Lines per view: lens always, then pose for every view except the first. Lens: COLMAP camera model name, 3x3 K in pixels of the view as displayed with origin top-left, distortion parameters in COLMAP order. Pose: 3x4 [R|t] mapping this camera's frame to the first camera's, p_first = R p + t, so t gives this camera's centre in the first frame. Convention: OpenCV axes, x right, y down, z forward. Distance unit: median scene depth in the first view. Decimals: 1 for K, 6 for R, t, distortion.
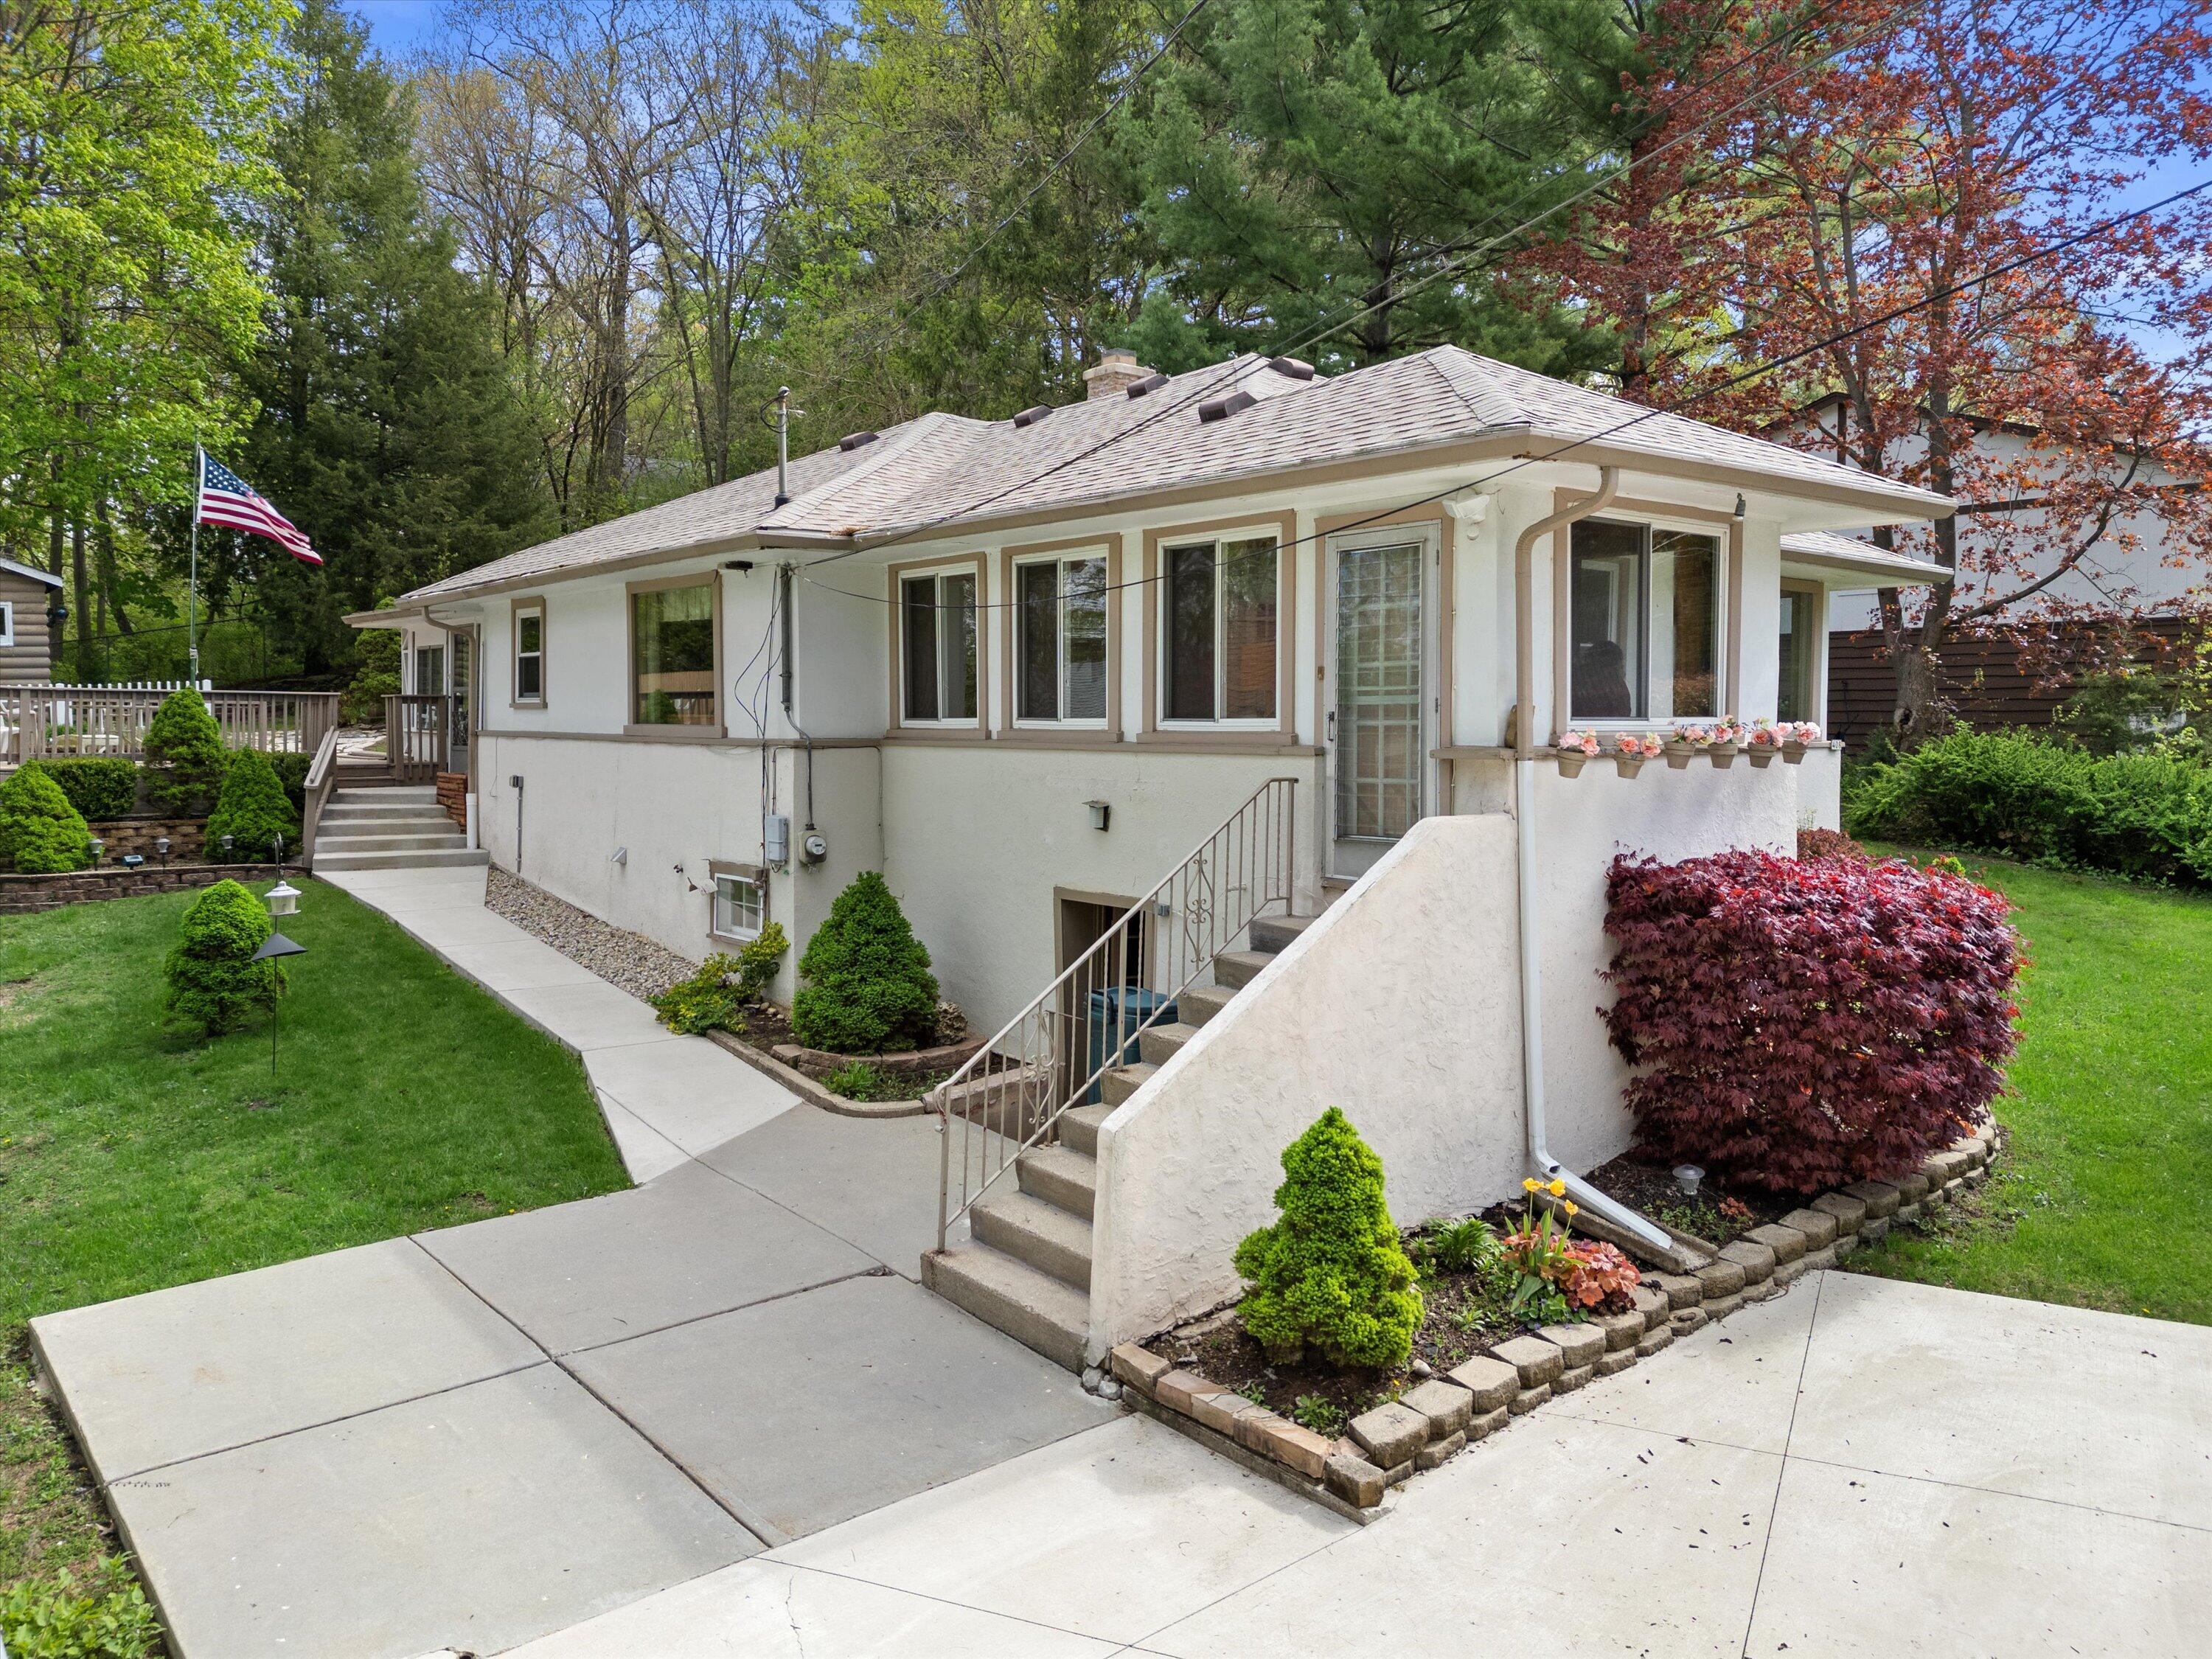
lens RADIAL K [[1619.6, 0, 1106.0], [0, 1619.6, 829.5], [0, 0, 1]] dist [0.073998, -0.071698]
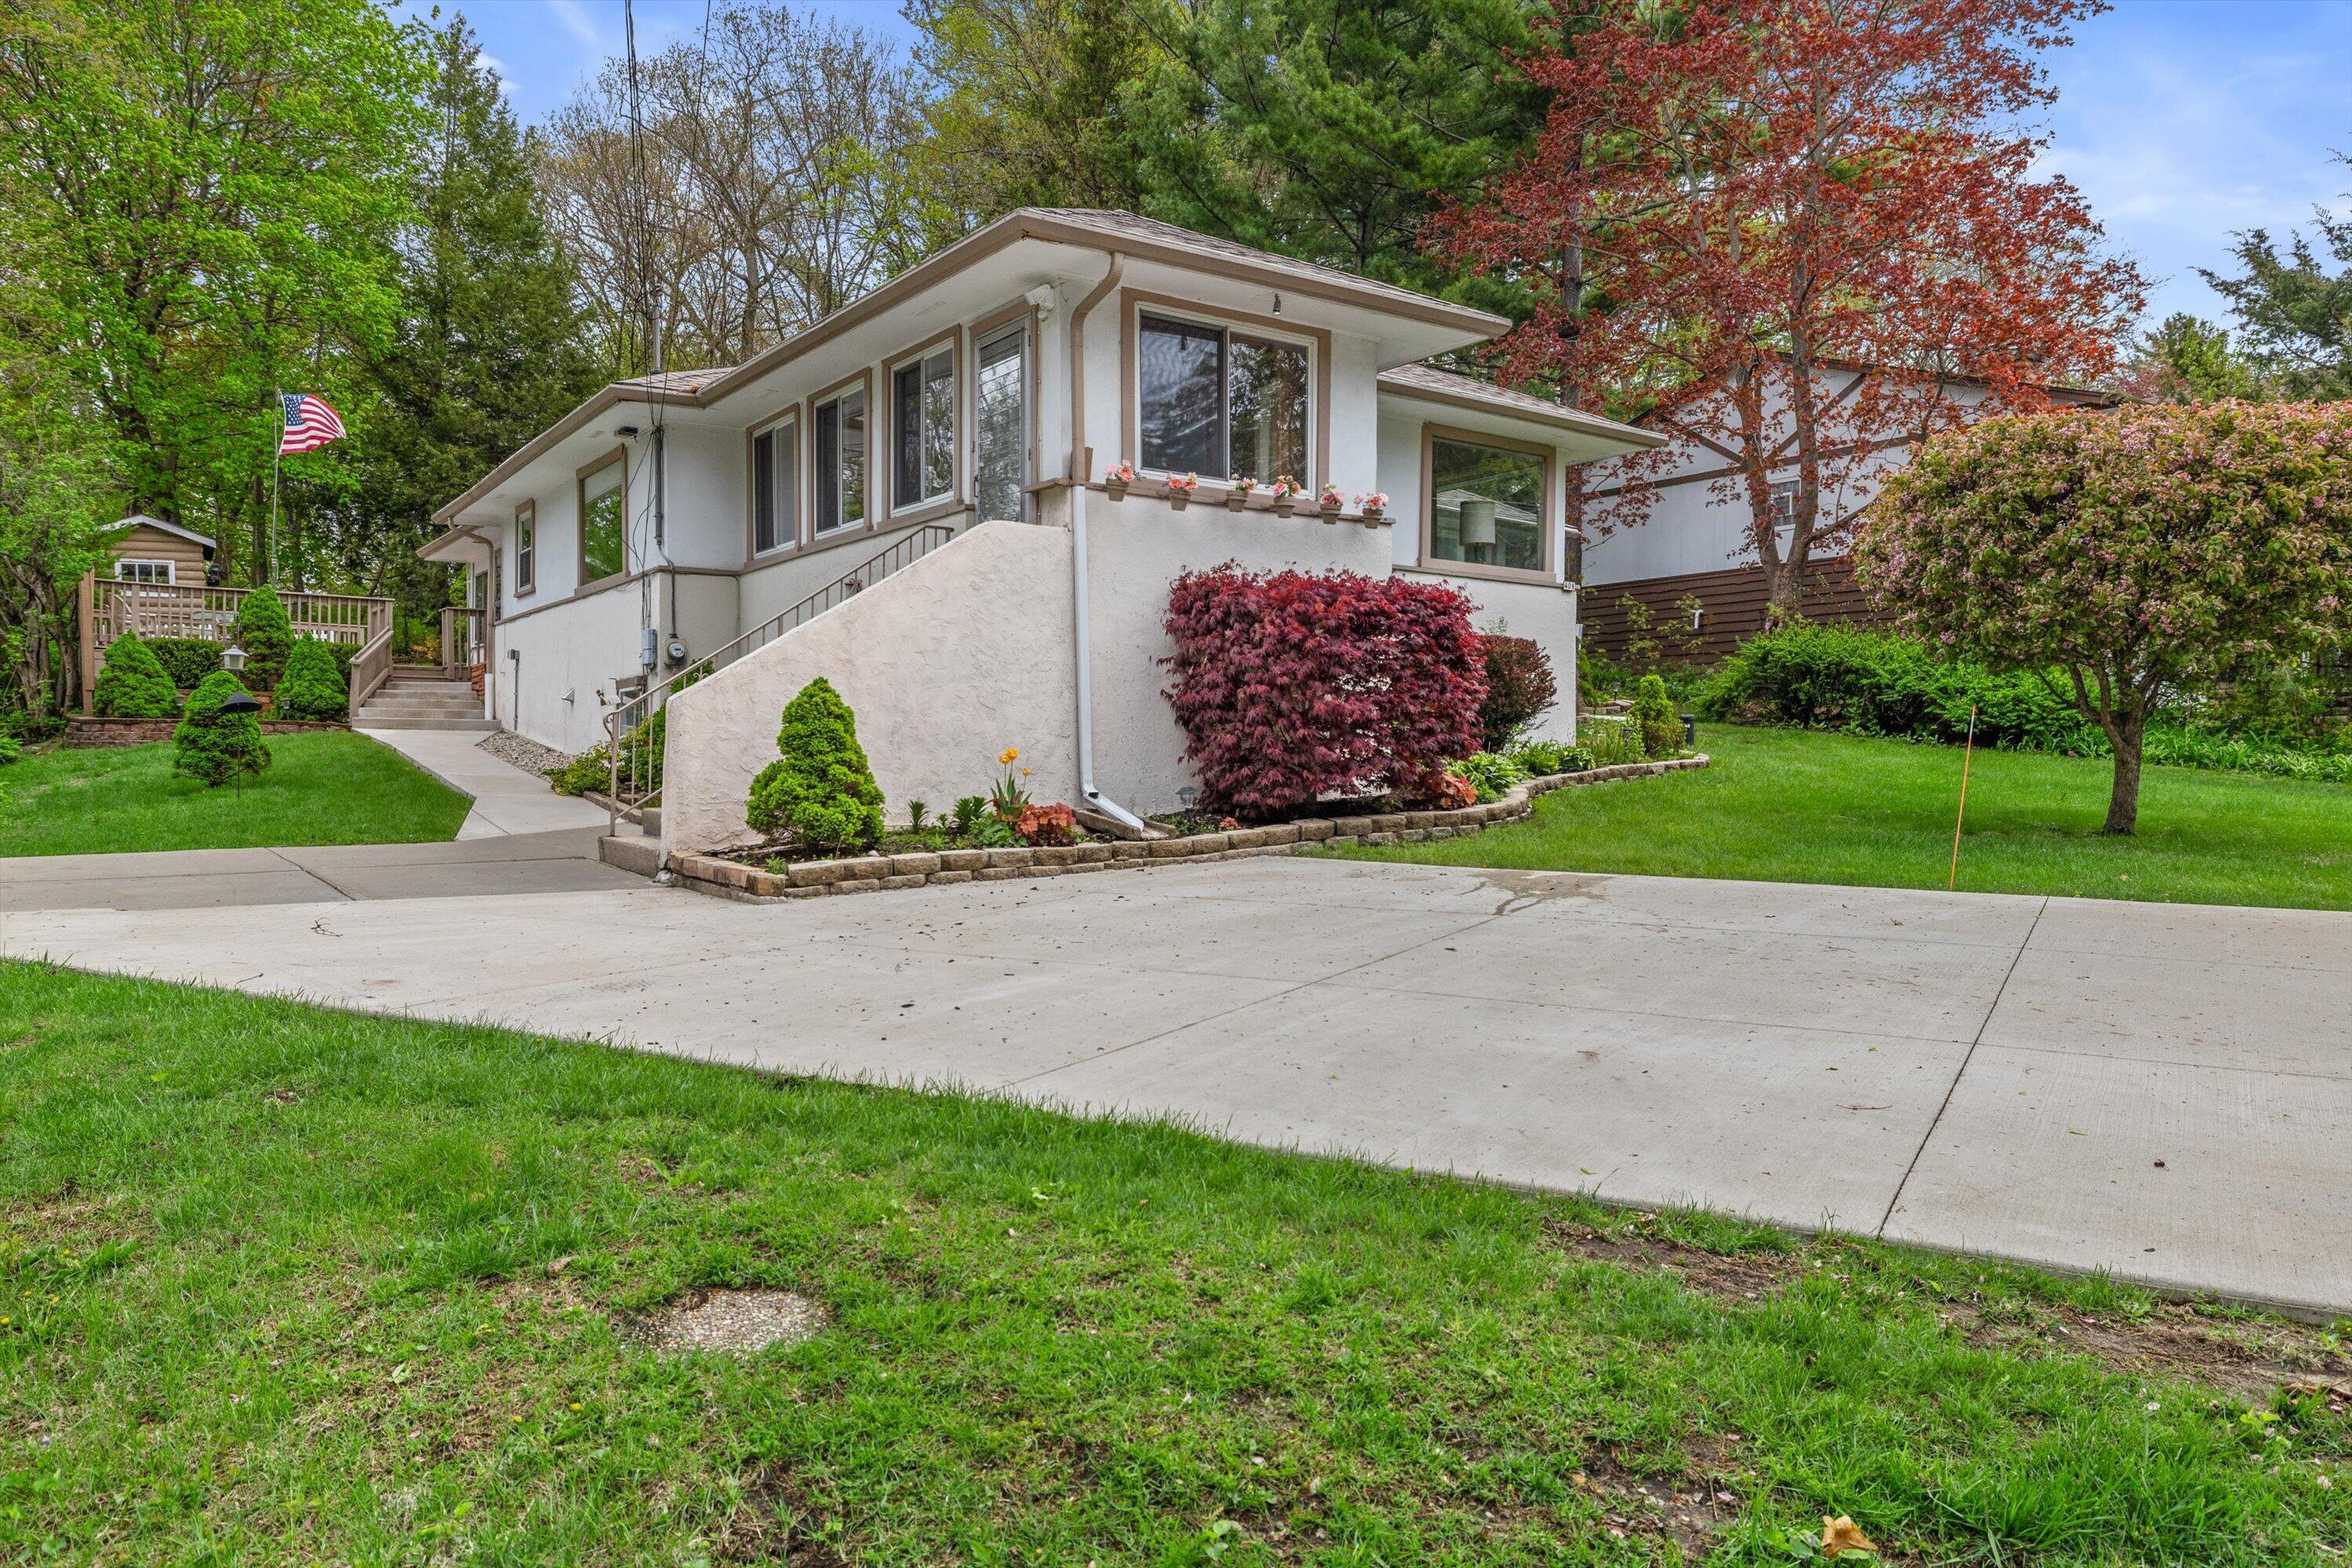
lens RADIAL K [[1598.8, 0, 1174.3], [0, 1598.8, 873.3], [0, 0, 1]] dist [-0.006160, 0.003466]
pose [[0.996962, 0.001988, -0.077869, 0.289007], [-0.002411, 0.999983, -0.005342, 0.182425], [0.077857, 0.005513, 0.996949, -0.179028]]
